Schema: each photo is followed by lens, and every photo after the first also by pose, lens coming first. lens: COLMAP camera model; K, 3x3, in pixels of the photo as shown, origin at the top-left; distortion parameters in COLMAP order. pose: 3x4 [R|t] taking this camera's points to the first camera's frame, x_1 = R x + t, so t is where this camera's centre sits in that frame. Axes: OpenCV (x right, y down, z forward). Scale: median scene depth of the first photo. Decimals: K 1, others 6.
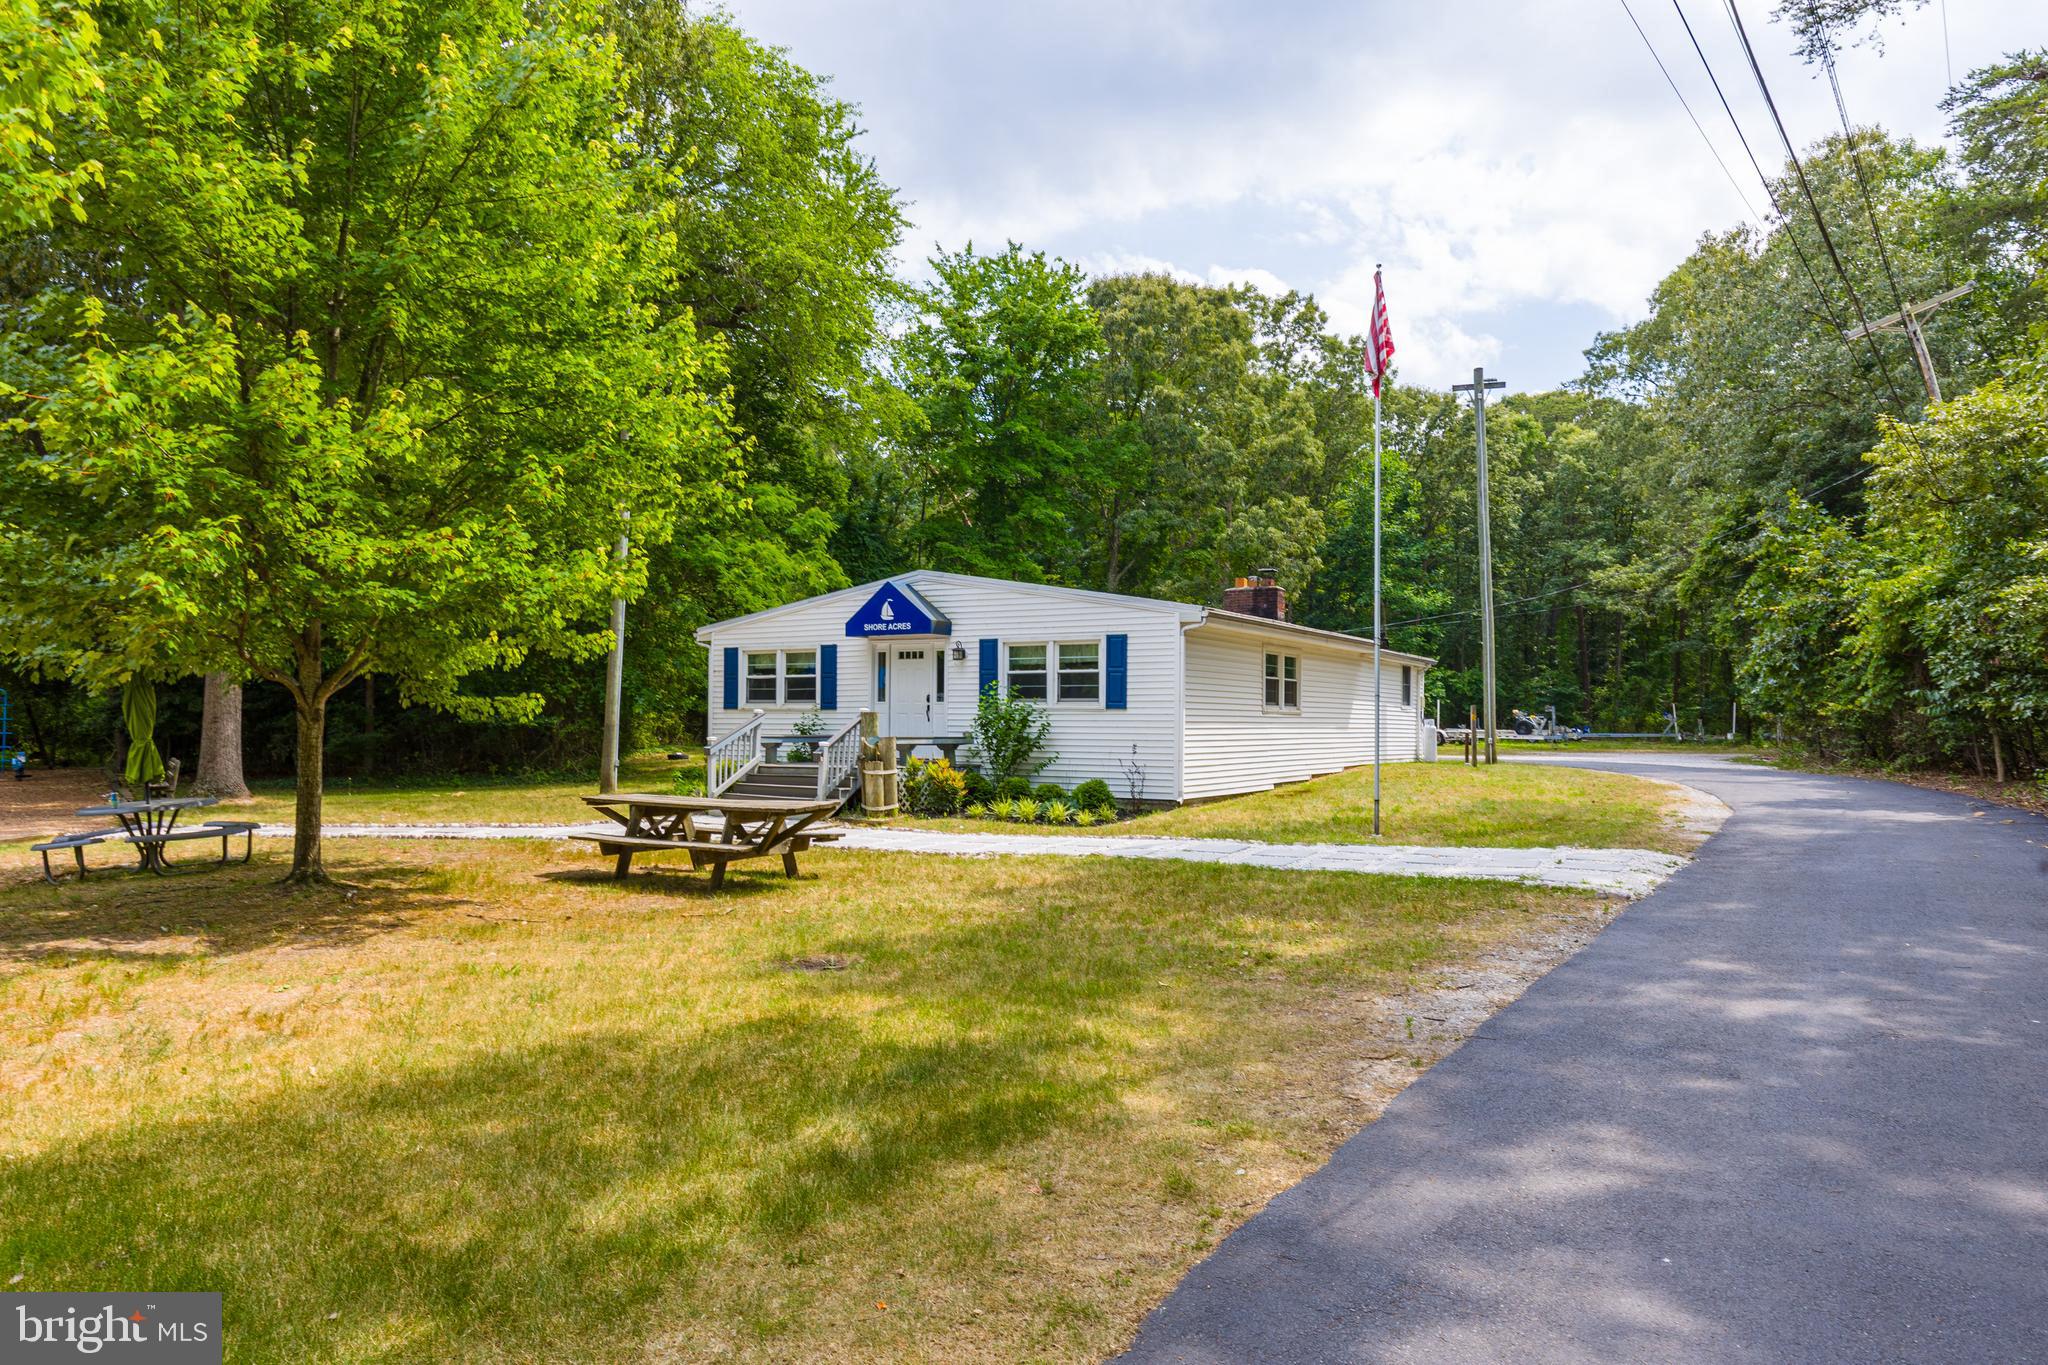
lens RADIAL K [[1364.9, 0, 1024.0], [0, 1364.9, 682.5], [0, 0, 1]] dist [-0.000482, 0.000155]
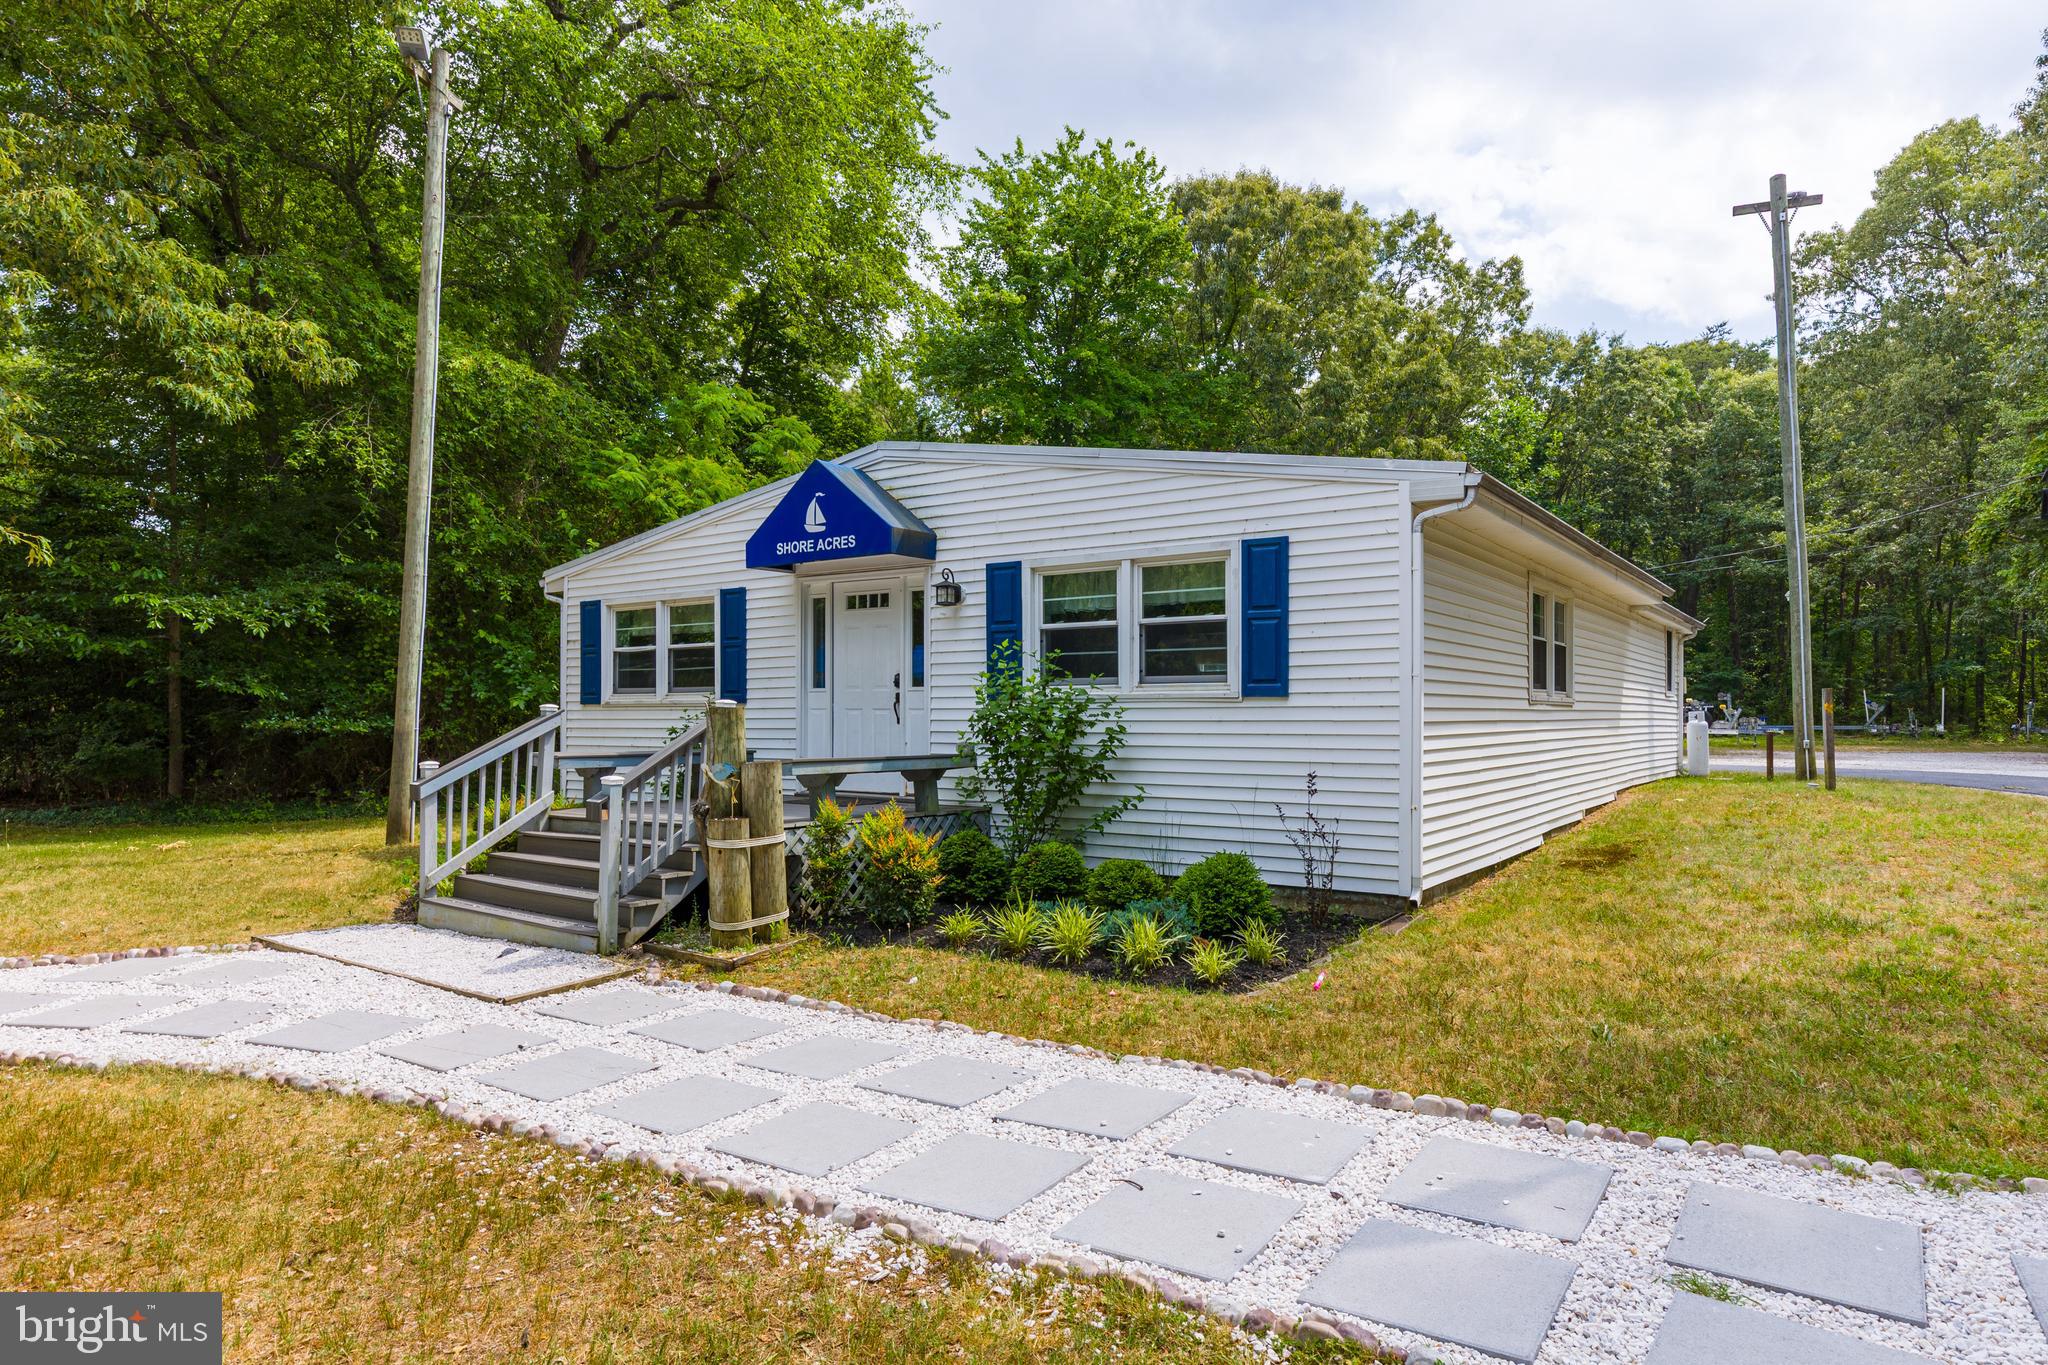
lens RADIAL K [[1259.5, 0, 1024.0], [0, 1259.5, 682.5], [0, 0, 1]] dist [0.029354, -0.000902]
pose [[0.997903, -0.009517, -0.064031, 0.011305], [0.009703, 0.999950, 0.002591, 0.011761], [0.064003, -0.003207, 0.997945, 0.516928]]
